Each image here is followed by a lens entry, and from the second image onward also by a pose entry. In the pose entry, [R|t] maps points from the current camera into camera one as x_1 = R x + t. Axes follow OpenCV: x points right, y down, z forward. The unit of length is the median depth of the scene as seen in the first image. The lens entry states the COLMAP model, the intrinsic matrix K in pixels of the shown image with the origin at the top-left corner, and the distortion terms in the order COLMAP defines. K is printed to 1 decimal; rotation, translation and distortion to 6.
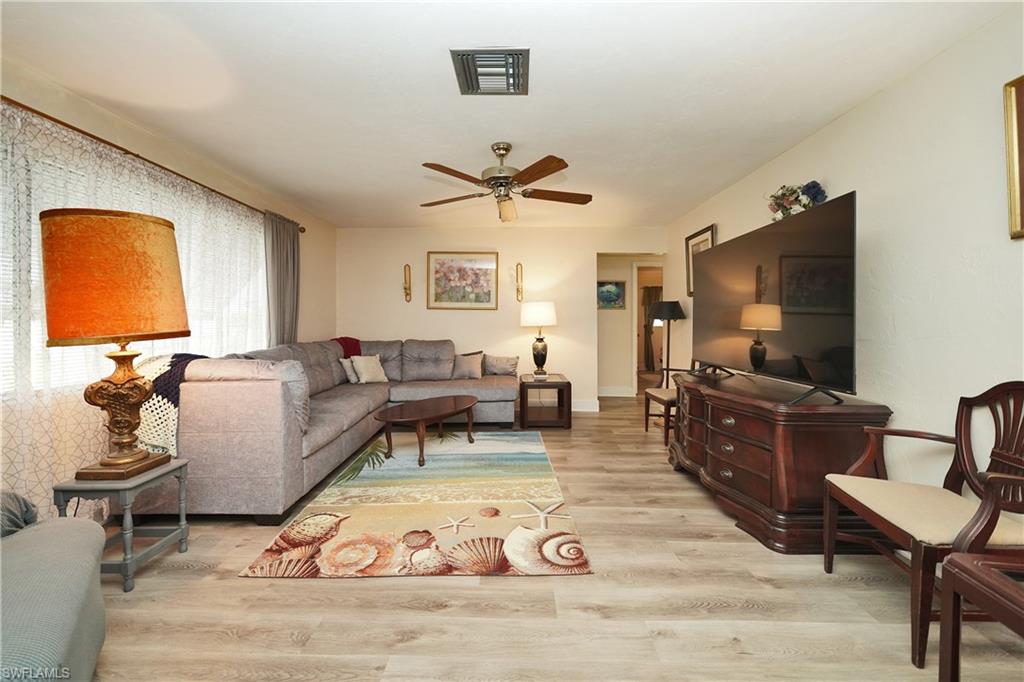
lens RADIAL K [[363.3, 0, 504.4], [0, 363.3, 313.7], [0, 0, 1]] dist [-0.009517, 0.000007]
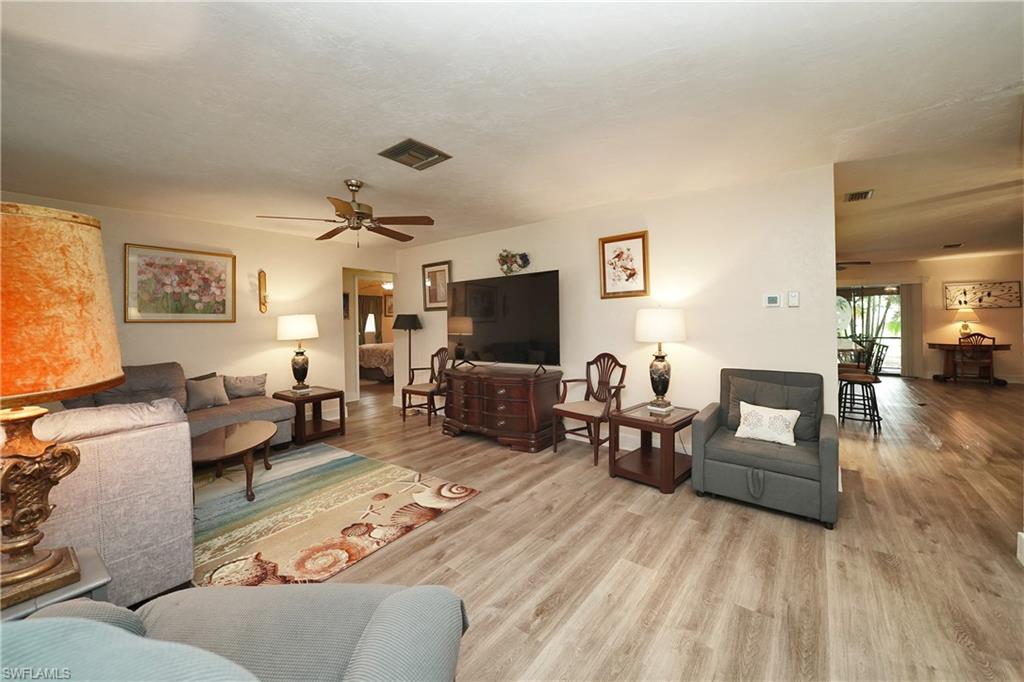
lens RADIAL K [[363.3, 0, 504.4], [0, 363.3, 313.7], [0, 0, 1]] dist [-0.009517, 0.000007]
pose [[0.634891, 0.007493, 0.772565, -0.673580], [0.004094, 0.999906, -0.013063, -0.042855], [-0.772591, 0.011457, 0.634801, -0.087645]]
